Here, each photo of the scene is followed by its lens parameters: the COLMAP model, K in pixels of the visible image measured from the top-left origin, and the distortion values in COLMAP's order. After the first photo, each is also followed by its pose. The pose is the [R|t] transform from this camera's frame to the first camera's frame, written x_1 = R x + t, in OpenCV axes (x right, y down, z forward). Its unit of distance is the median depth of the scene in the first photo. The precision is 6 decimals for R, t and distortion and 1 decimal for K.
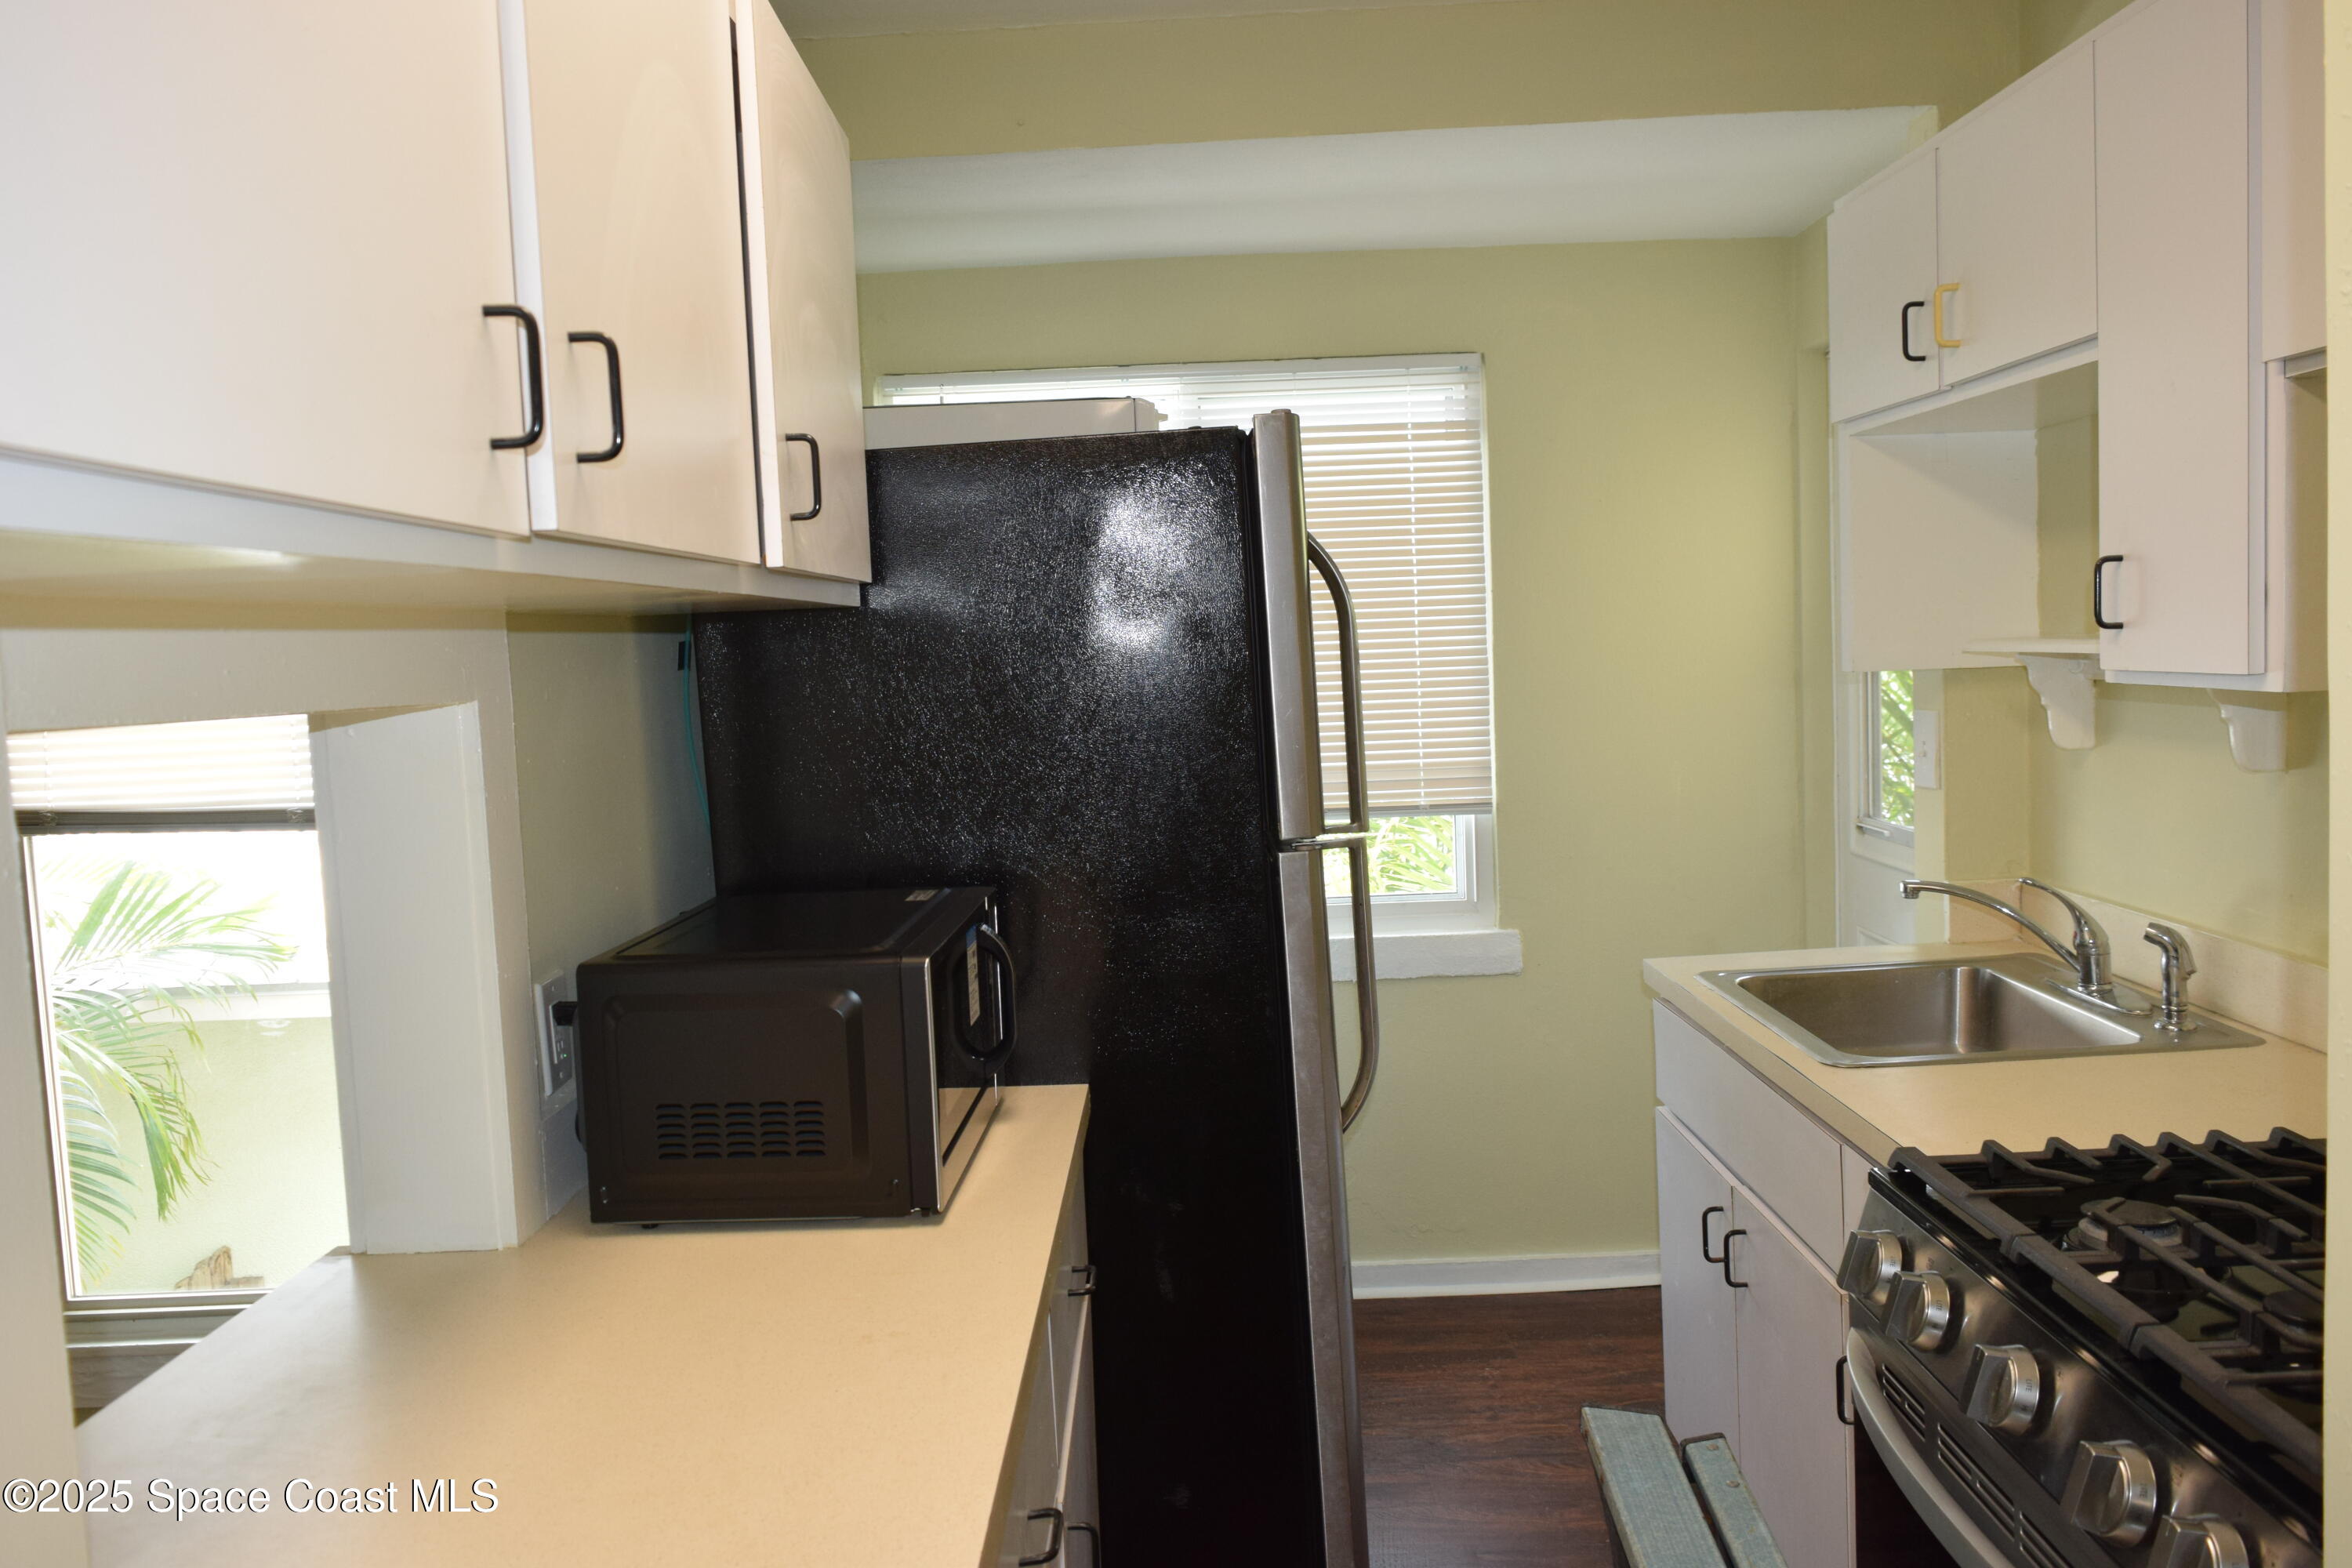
lens RADIAL K [[1825.0, 0, 1179.1], [0, 1825.0, 785.6], [0, 0, 1]] dist [-0.015861, 0.009267]
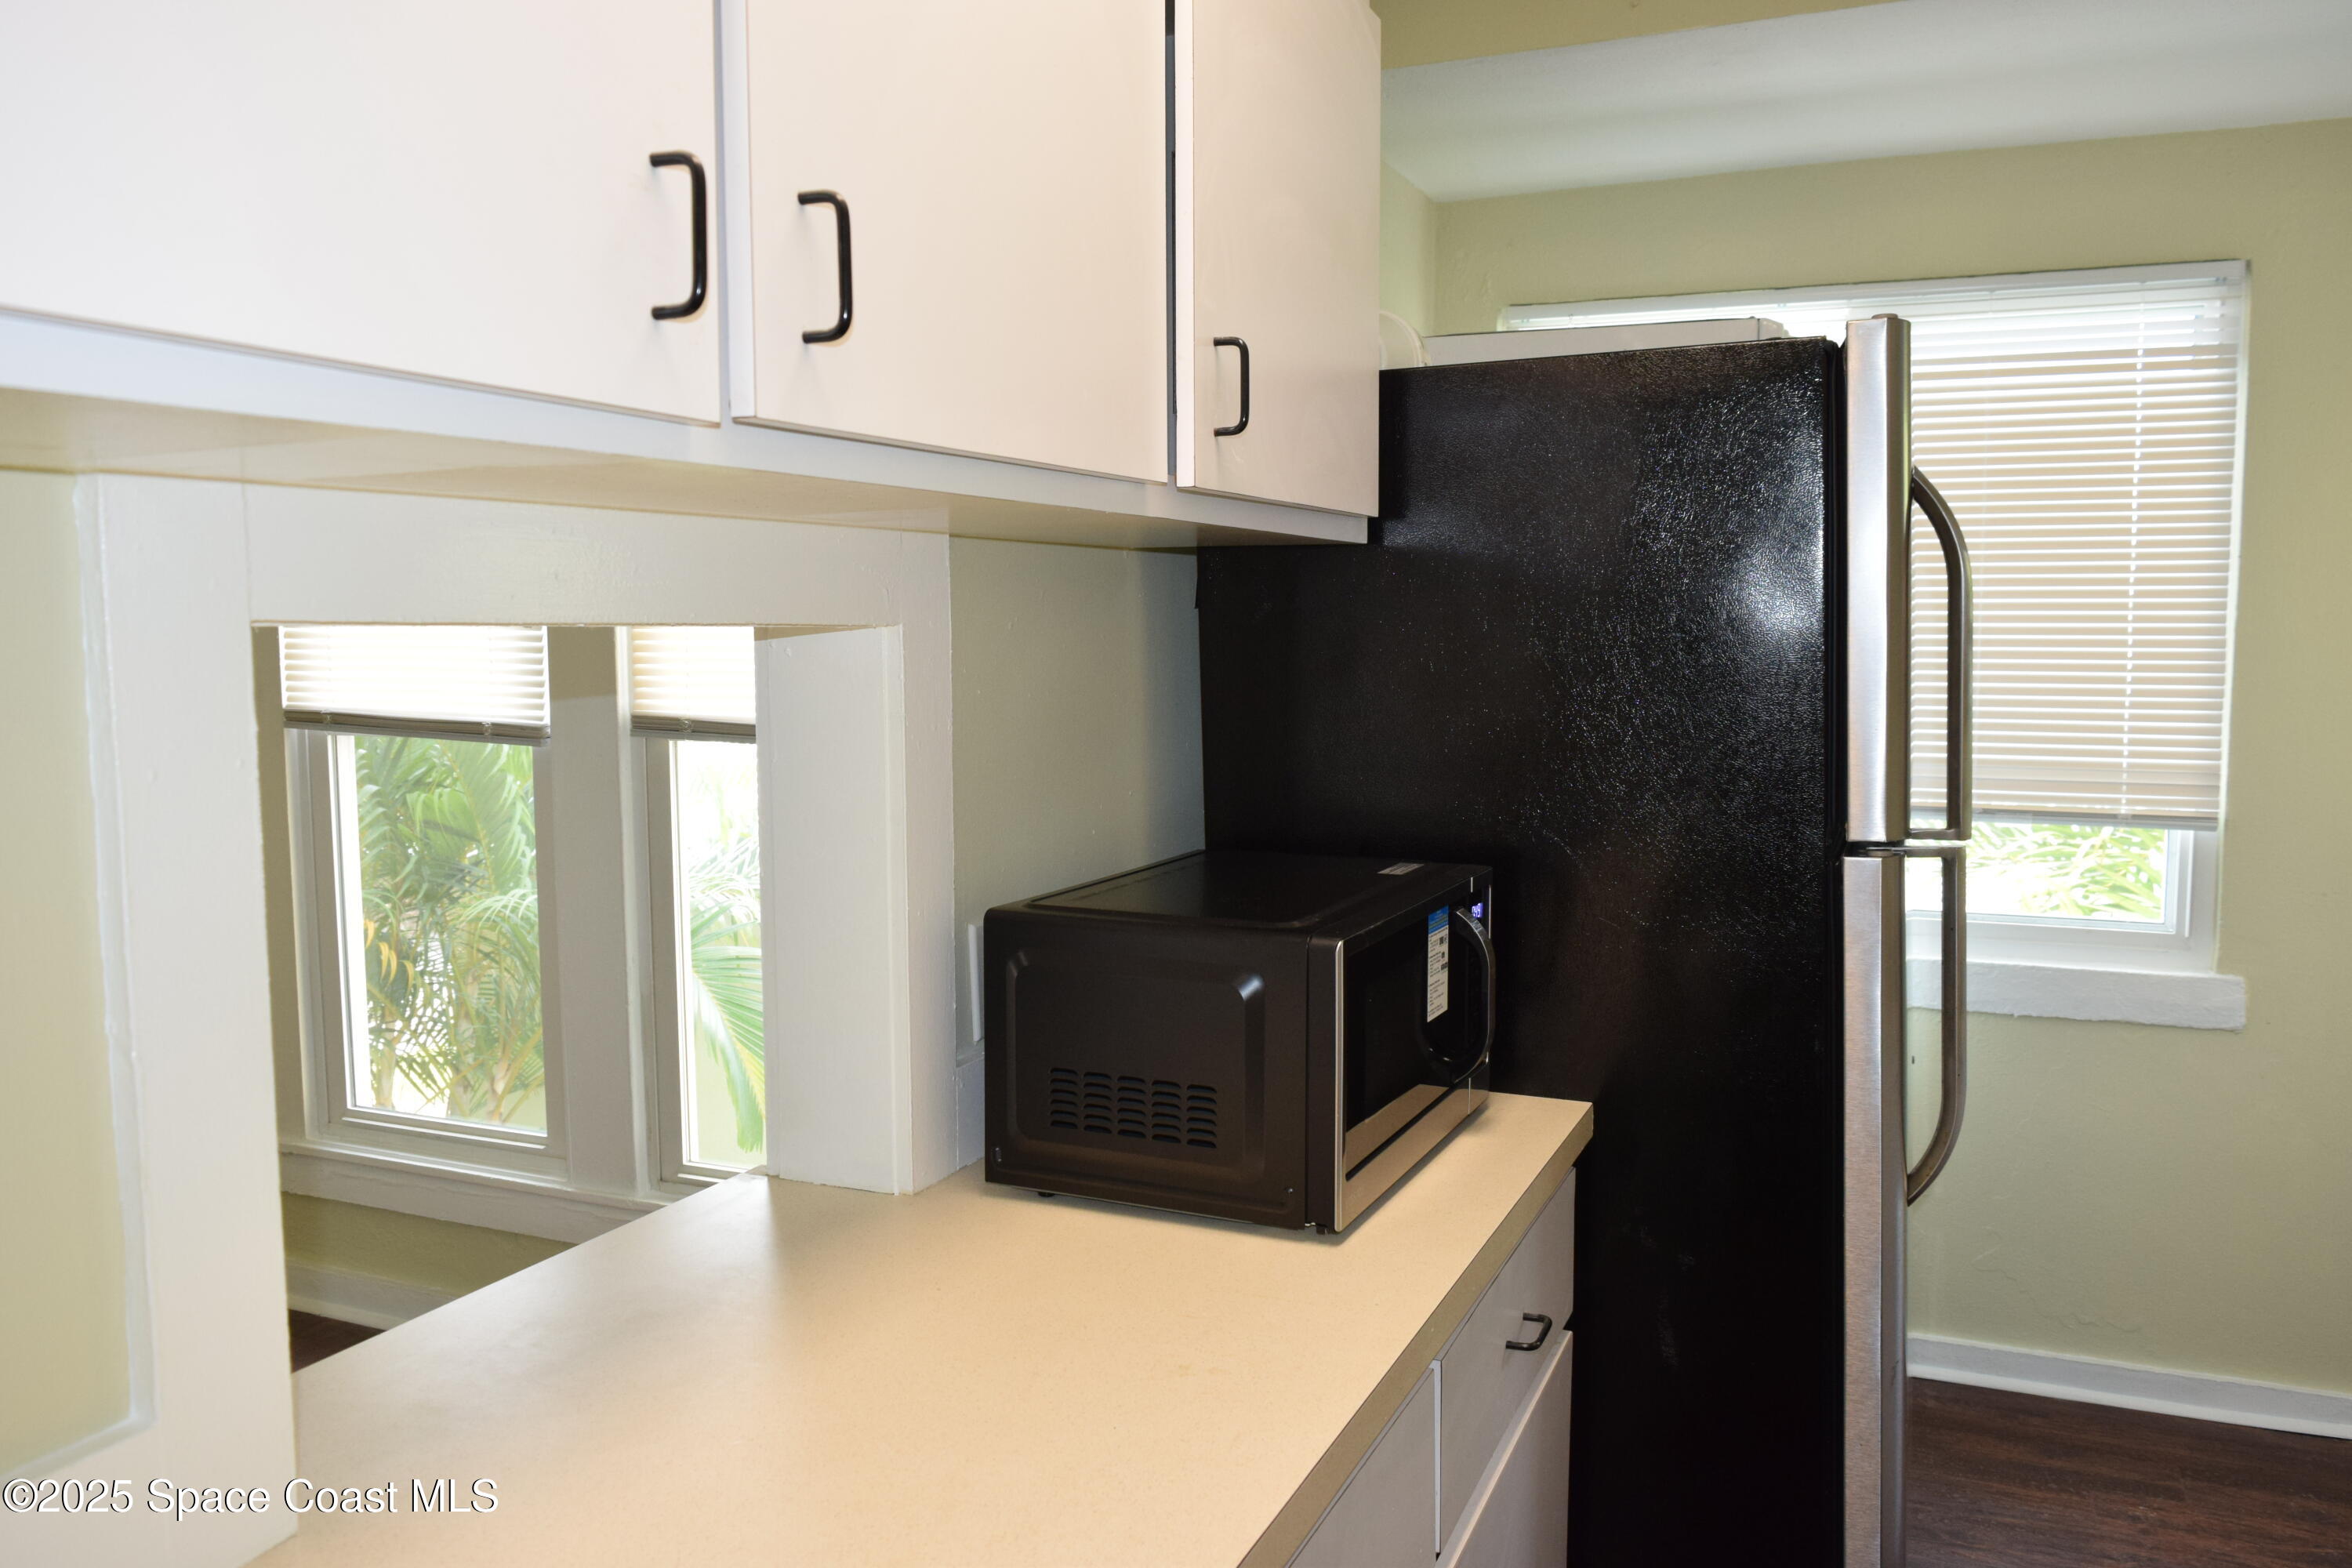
lens RADIAL K [[1825.0, 0, 1176.8], [0, 1825.0, 781.7], [0, 0, 1]] dist [-0.015861, 0.009267]
pose [[0.920541, 0.073404, -0.383687, 0.089514], [-0.066129, 0.997293, 0.032139, -0.003343], [0.385007, -0.004212, 0.922904, 0.124723]]
